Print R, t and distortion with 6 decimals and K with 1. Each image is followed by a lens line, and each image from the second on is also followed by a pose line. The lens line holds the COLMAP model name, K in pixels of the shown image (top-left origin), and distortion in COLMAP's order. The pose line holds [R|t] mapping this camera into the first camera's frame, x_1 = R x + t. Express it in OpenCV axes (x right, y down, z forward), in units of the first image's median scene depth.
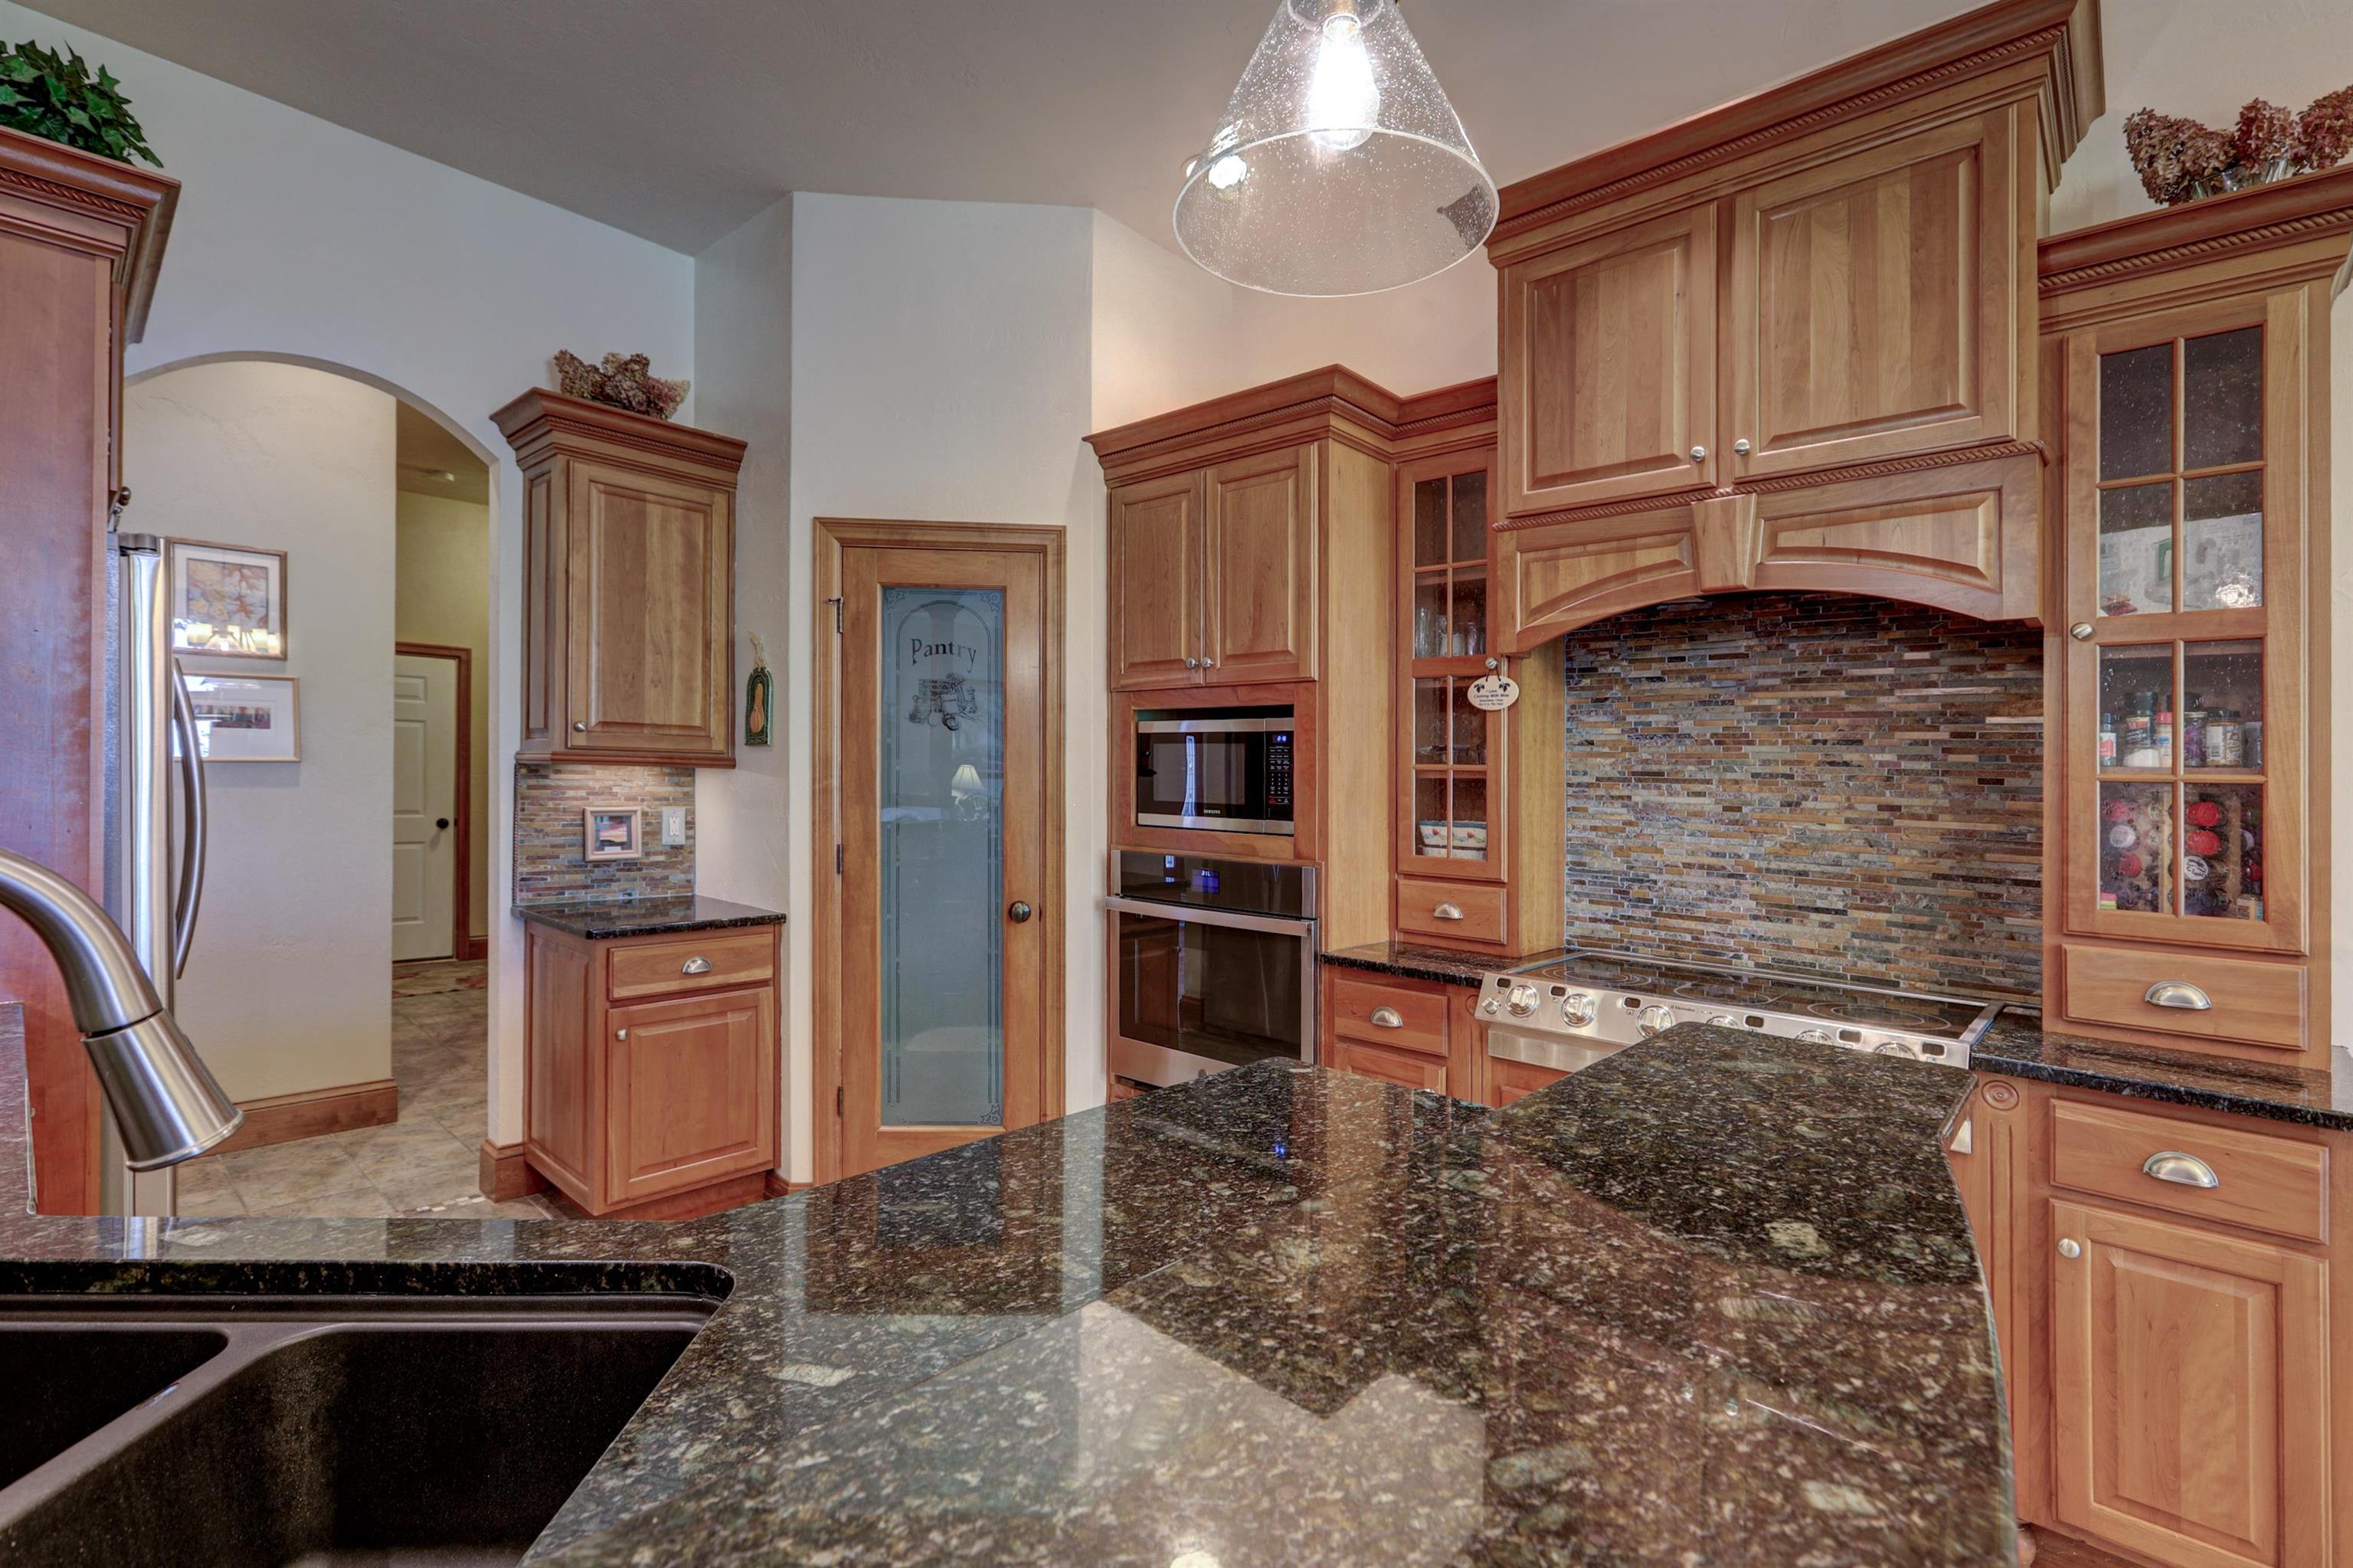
lens RADIAL K [[1082.9, 0, 1166.4], [0, 1082.9, 771.5], [0, 0, 1]] dist [-0.000261, 0.000106]
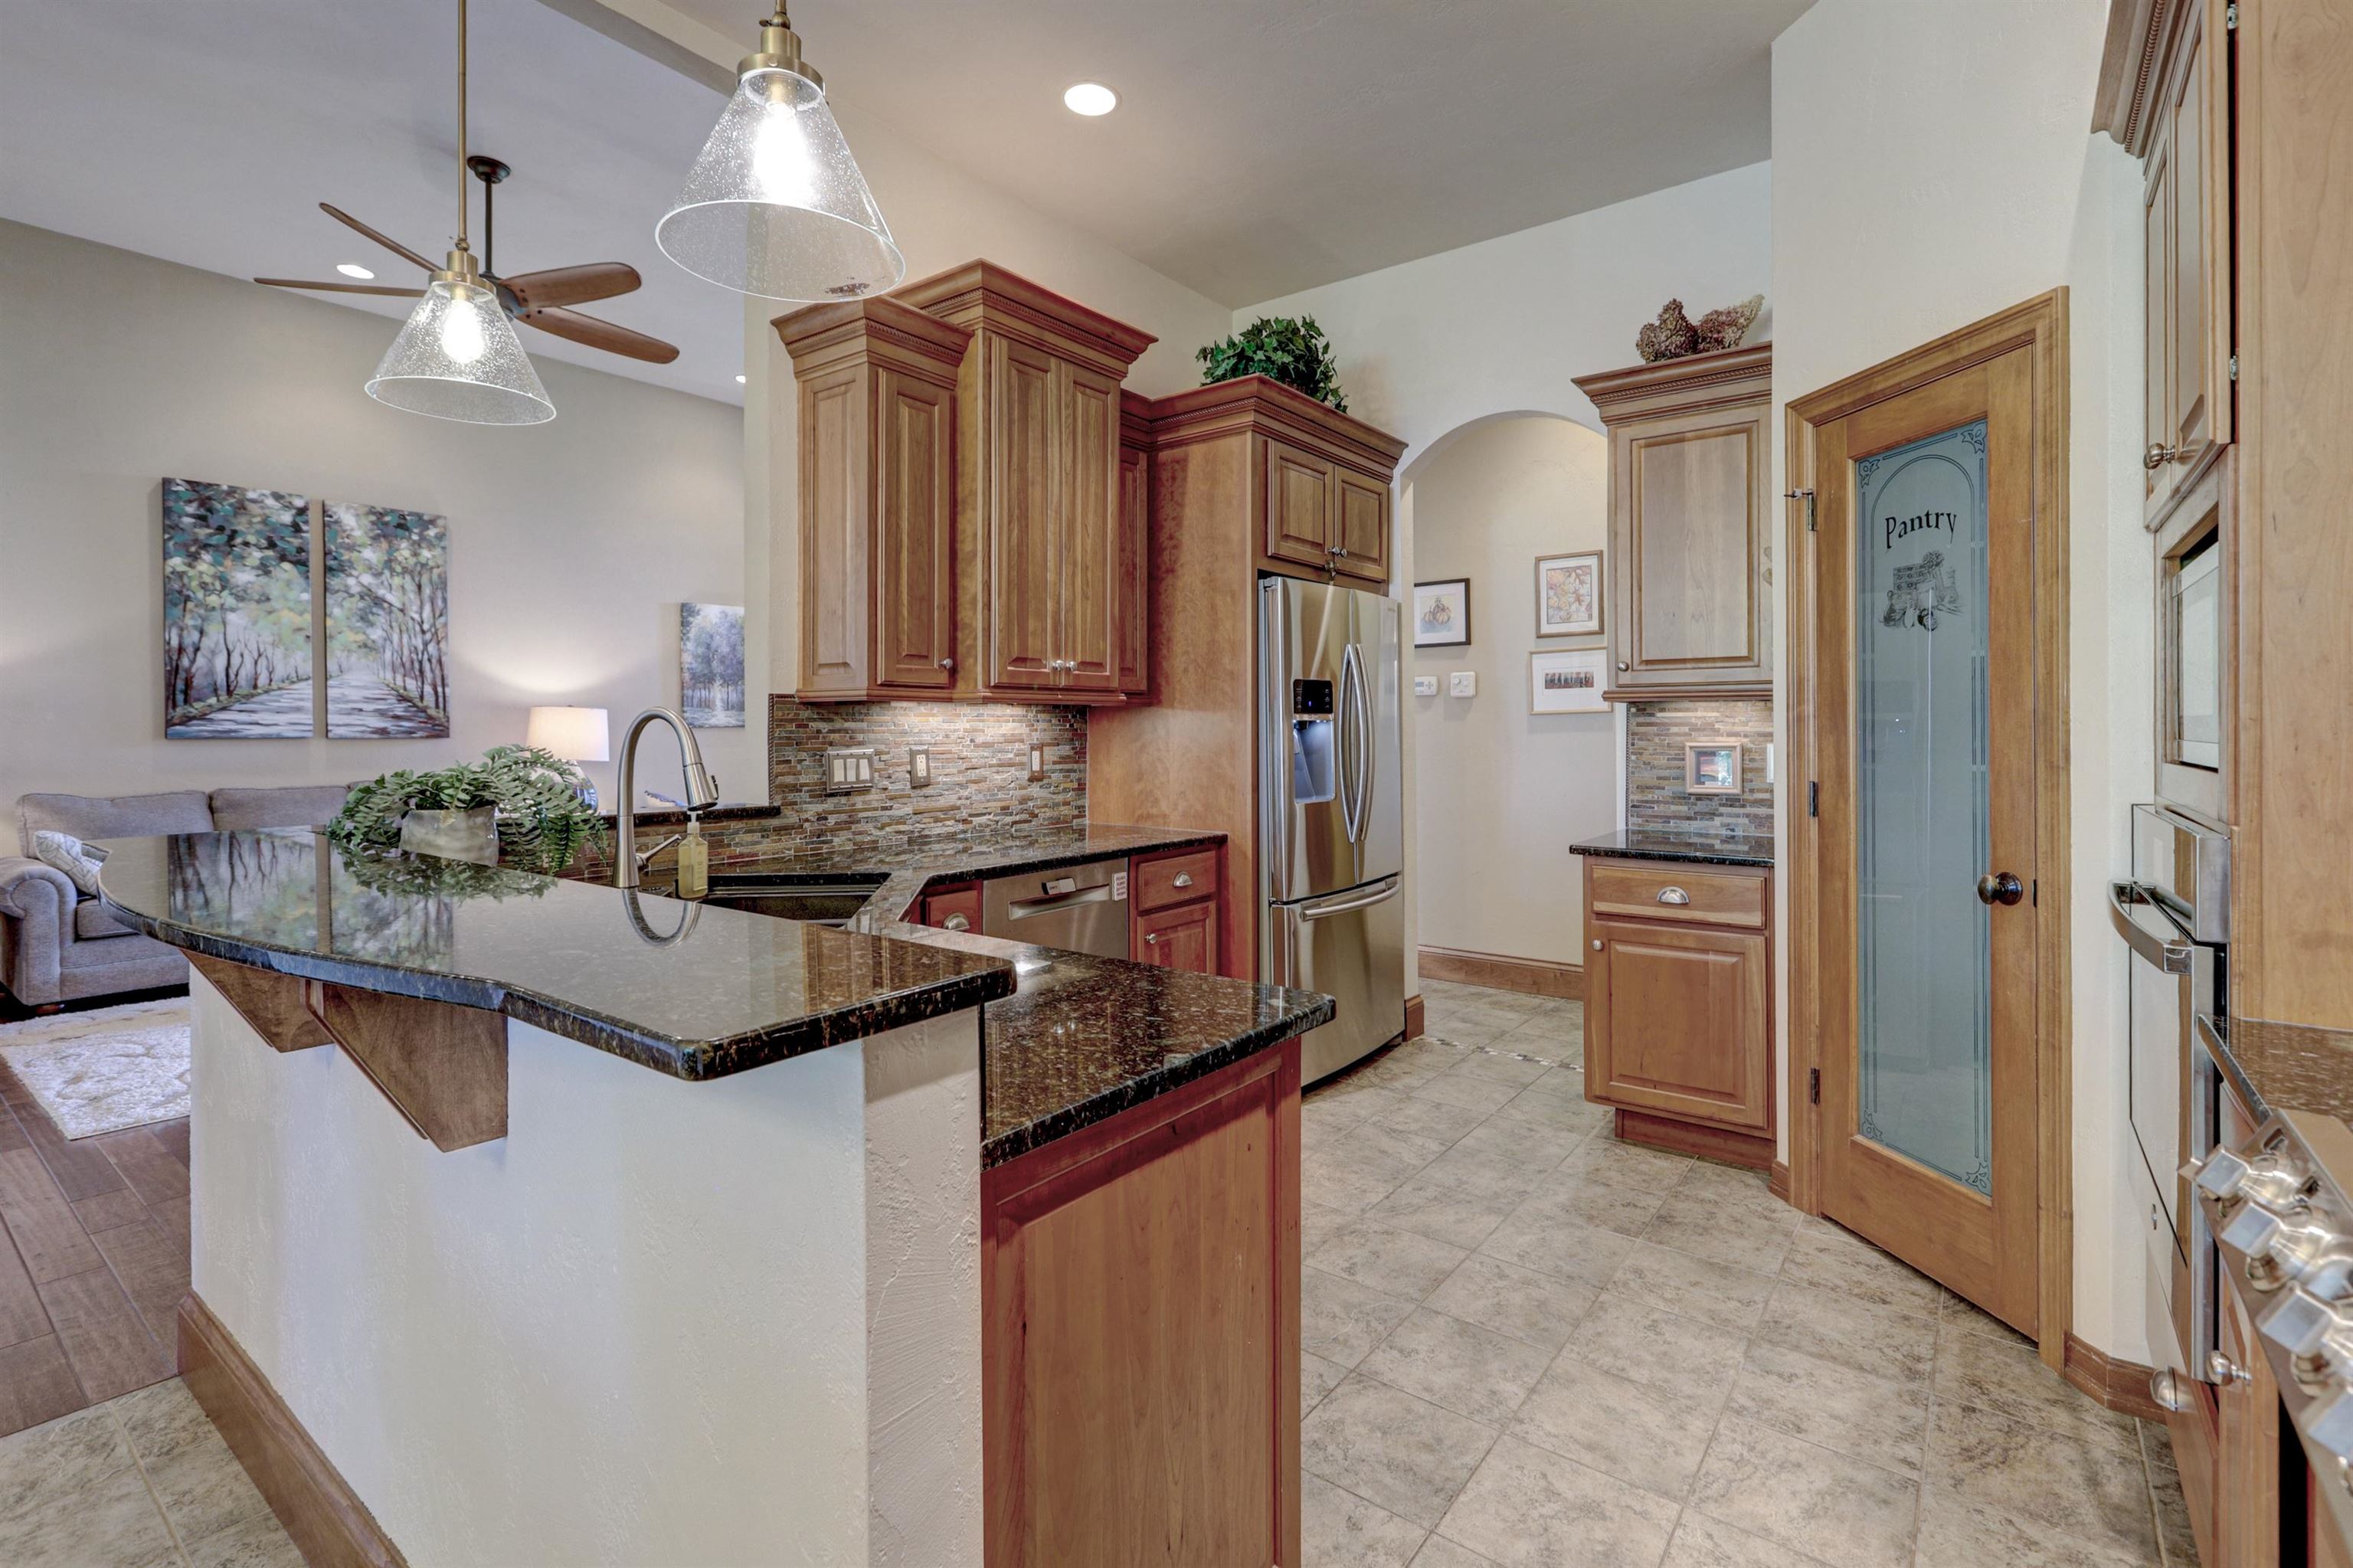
lens RADIAL K [[1082.9, 0, 1178.1], [0, 1082.9, 750.6], [0, 0, 1]] dist [-0.000261, 0.000106]
pose [[0.089911, -0.004402, -0.995940, 0.486207], [0.010768, 0.999936, -0.003448, 0.040558], [0.995892, -0.010415, 0.089952, 0.425449]]
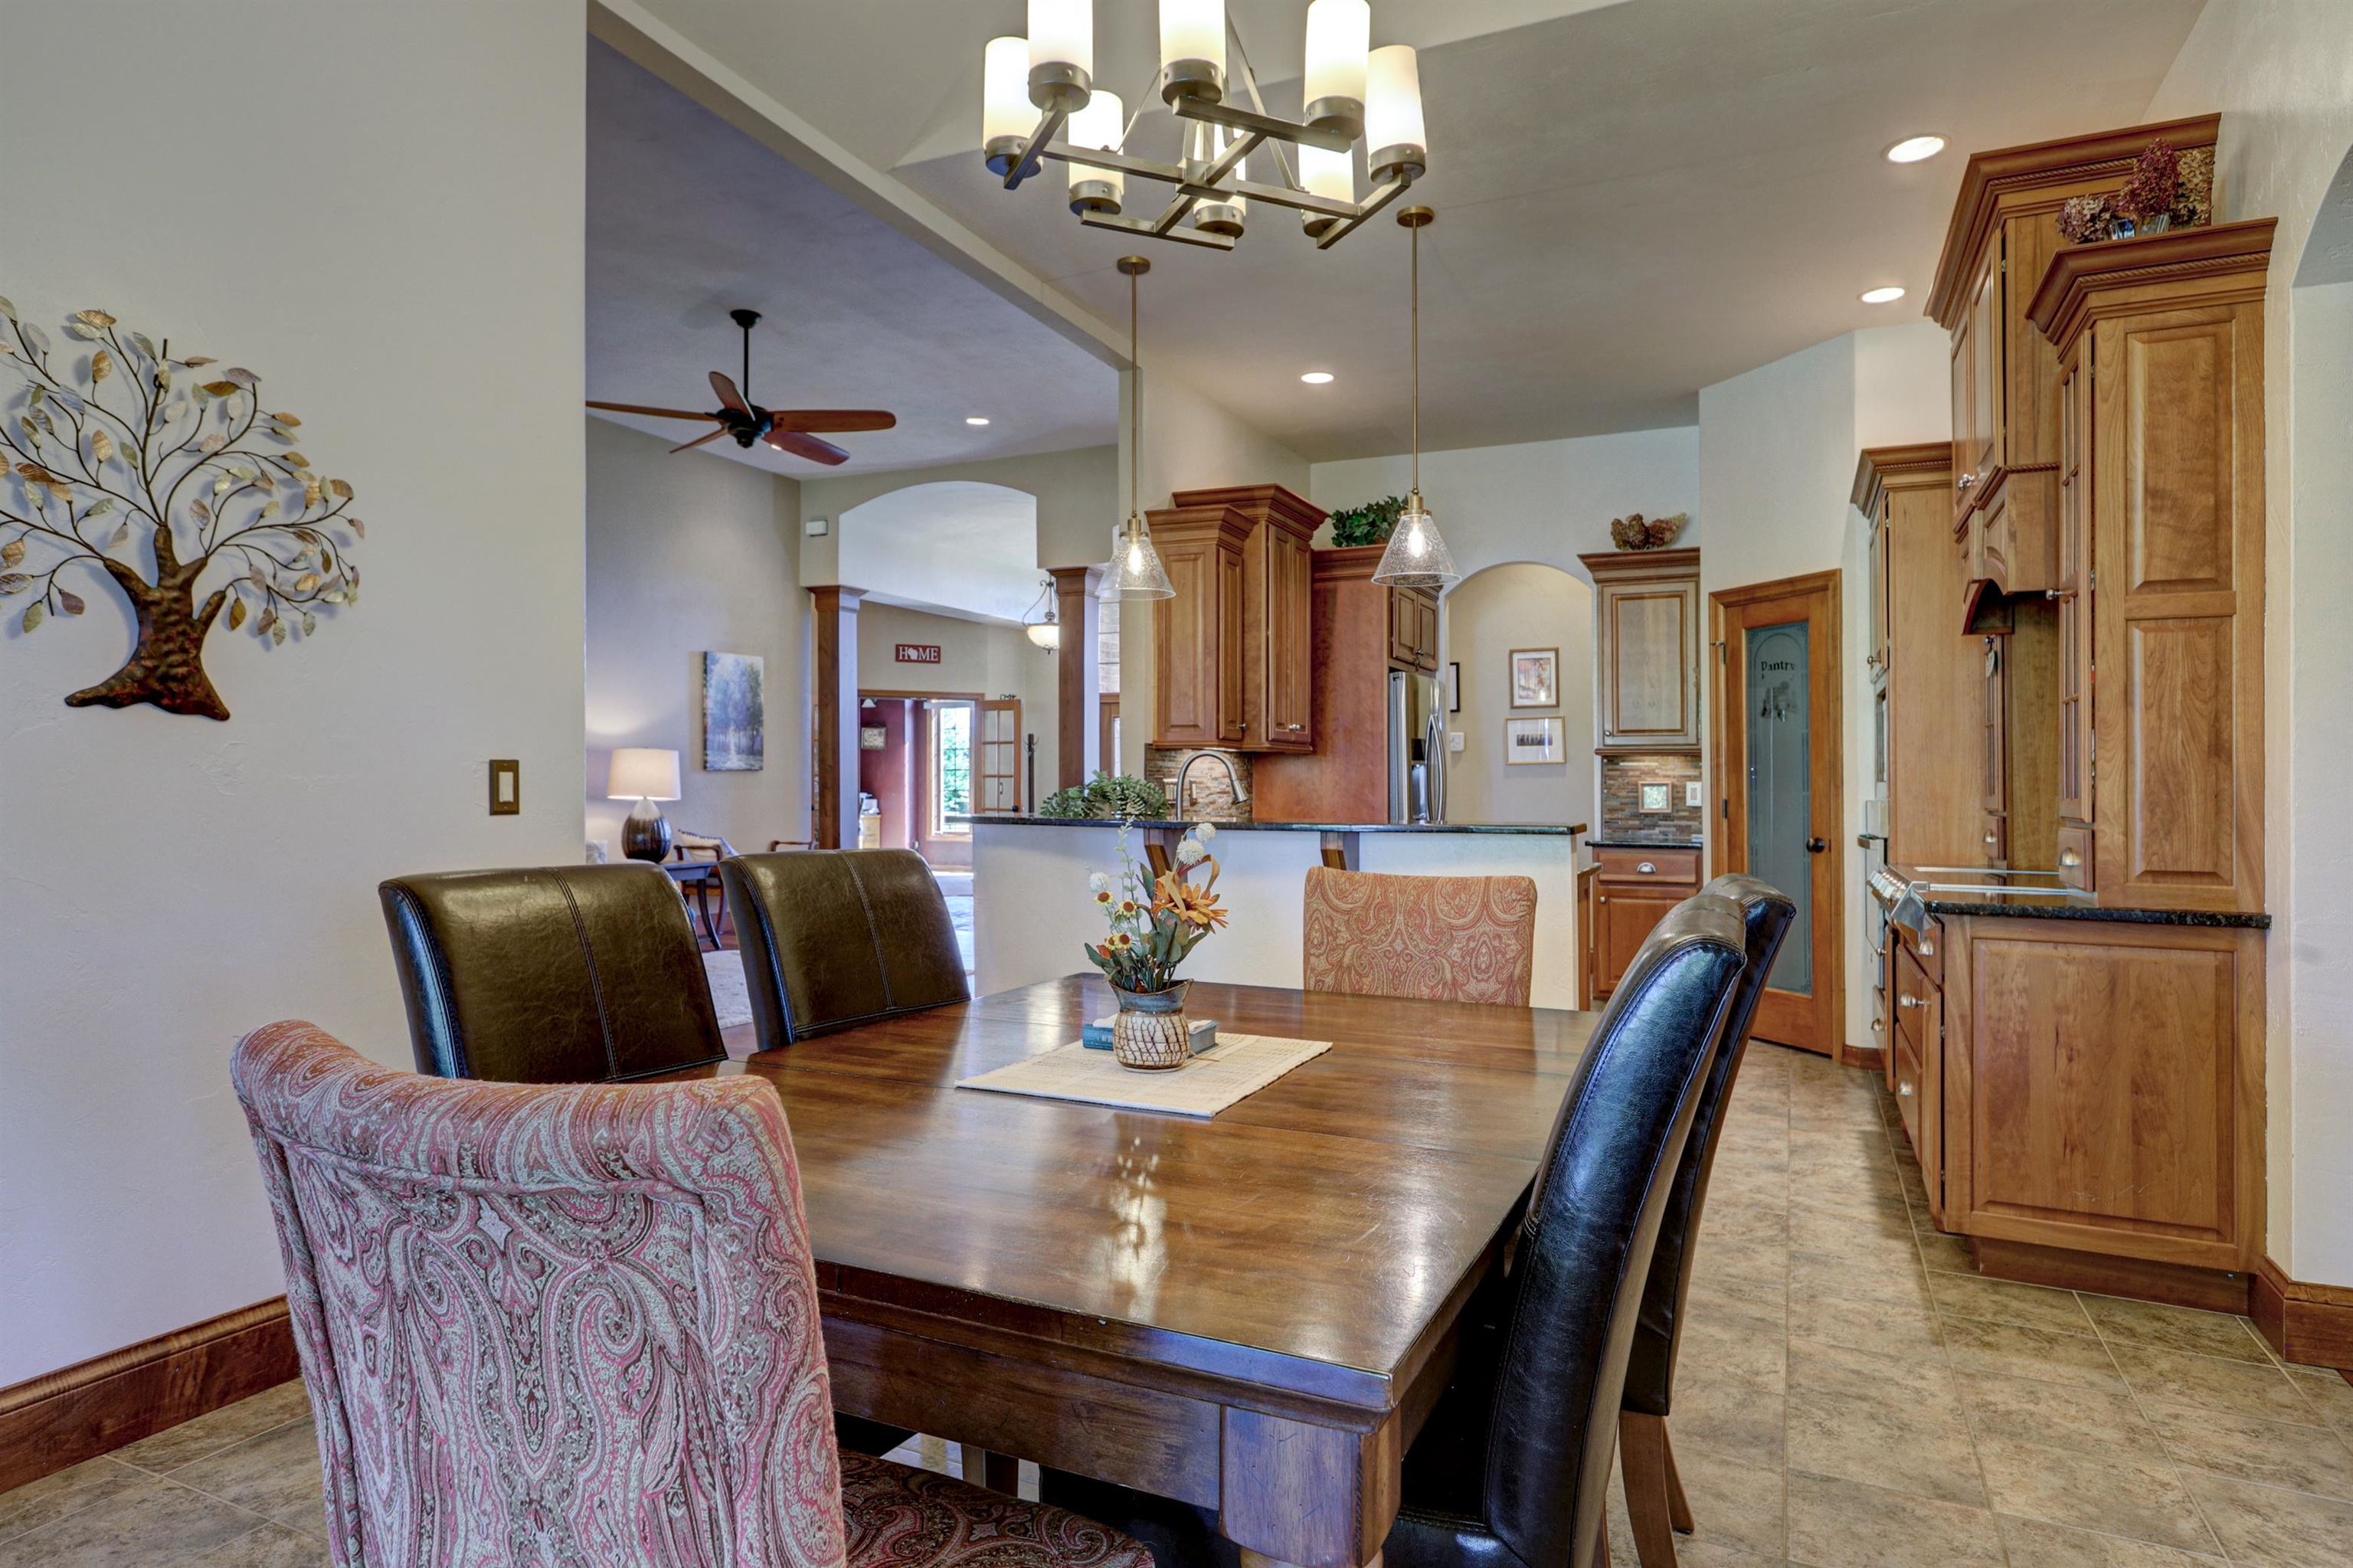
lens RADIAL K [[1353.3, 0, 1168.2], [0, 1353.3, 791.1], [0, 0, 1]] dist [-0.005288, -0.000451]
pose [[0.302996, -0.021569, -0.952748, 1.288762], [0.007863, 0.999766, -0.020133, 0.087703], [0.952959, -0.001391, 0.303095, -0.346969]]
